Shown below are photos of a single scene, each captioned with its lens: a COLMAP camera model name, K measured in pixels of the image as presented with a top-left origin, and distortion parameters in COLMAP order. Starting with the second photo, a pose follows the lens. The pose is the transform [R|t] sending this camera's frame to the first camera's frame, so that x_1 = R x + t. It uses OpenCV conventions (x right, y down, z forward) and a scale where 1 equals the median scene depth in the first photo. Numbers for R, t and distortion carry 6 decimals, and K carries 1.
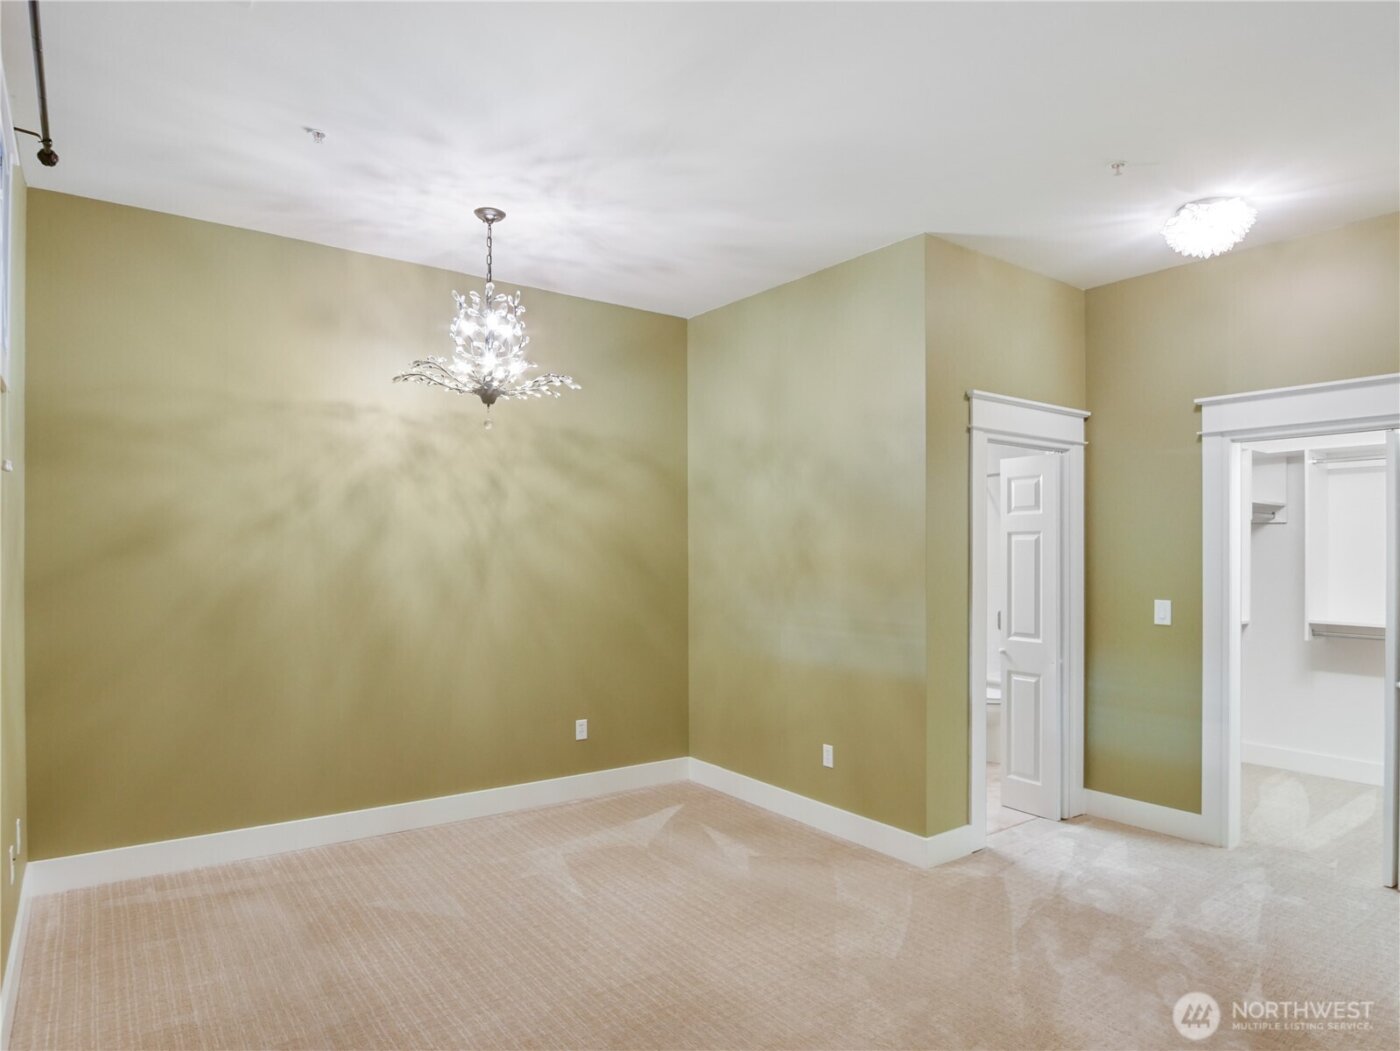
lens RADIAL K [[846.7, 0, 697.0], [0, 846.7, 532.7], [0, 0, 1]] dist [-0.028891, 0.001269]
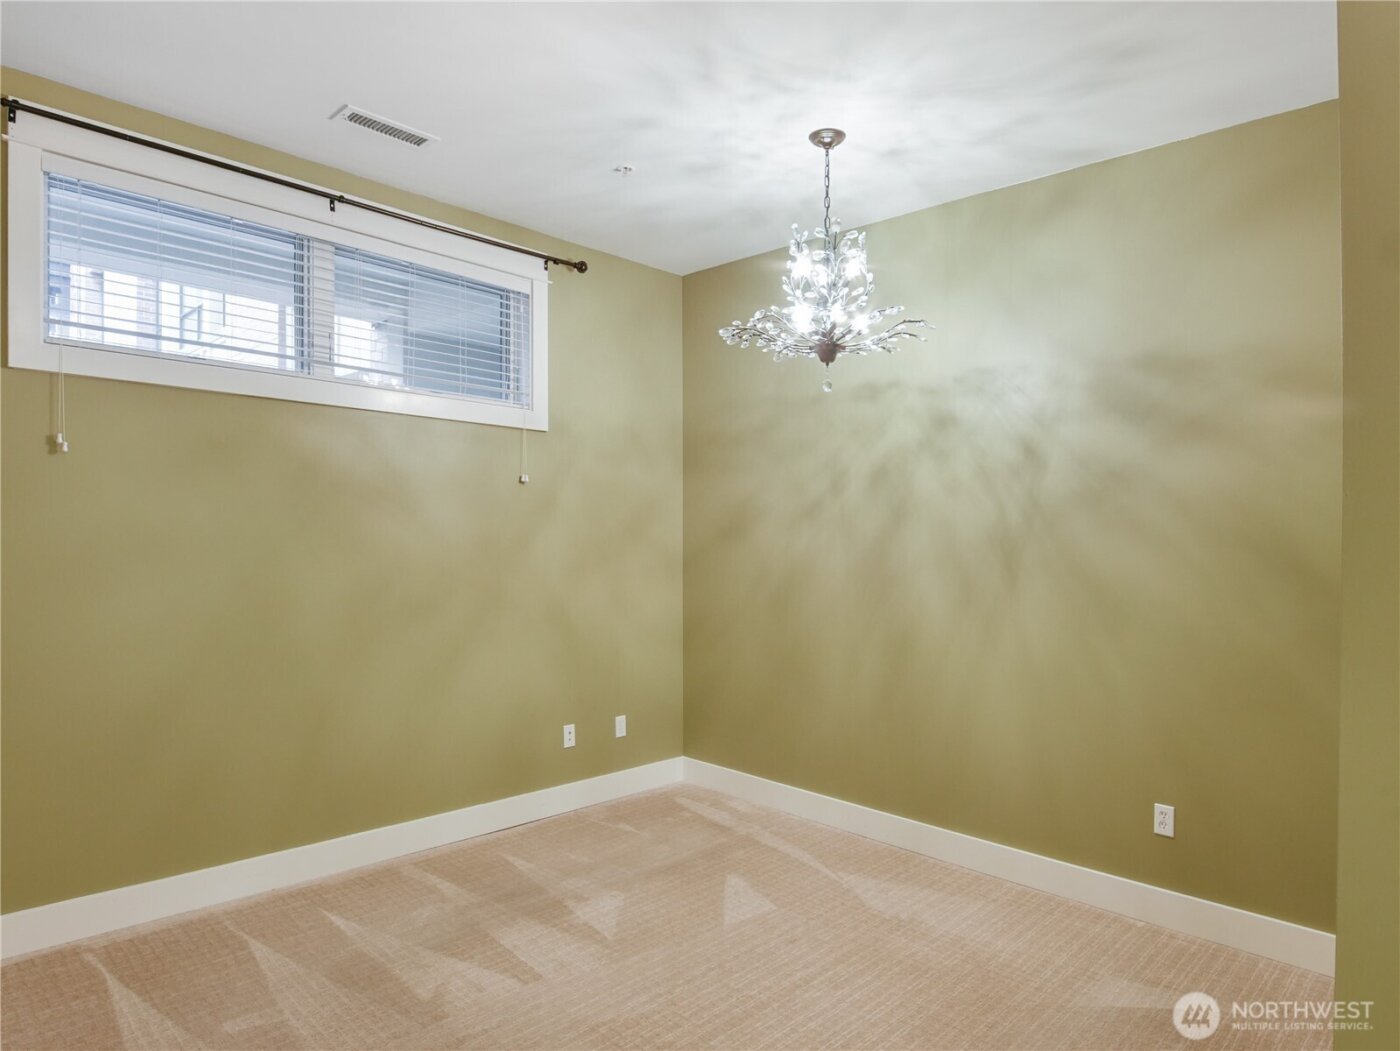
lens RADIAL K [[850.8, 0, 694.8], [0, 850.8, 547.9], [0, 0, 1]] dist [-0.030102, 0.002003]
pose [[0.161893, 0.006504, -0.986787, 0.525957], [-0.001886, 0.999978, 0.006282, 0.028693], [0.986807, 0.000844, 0.161902, 0.664461]]
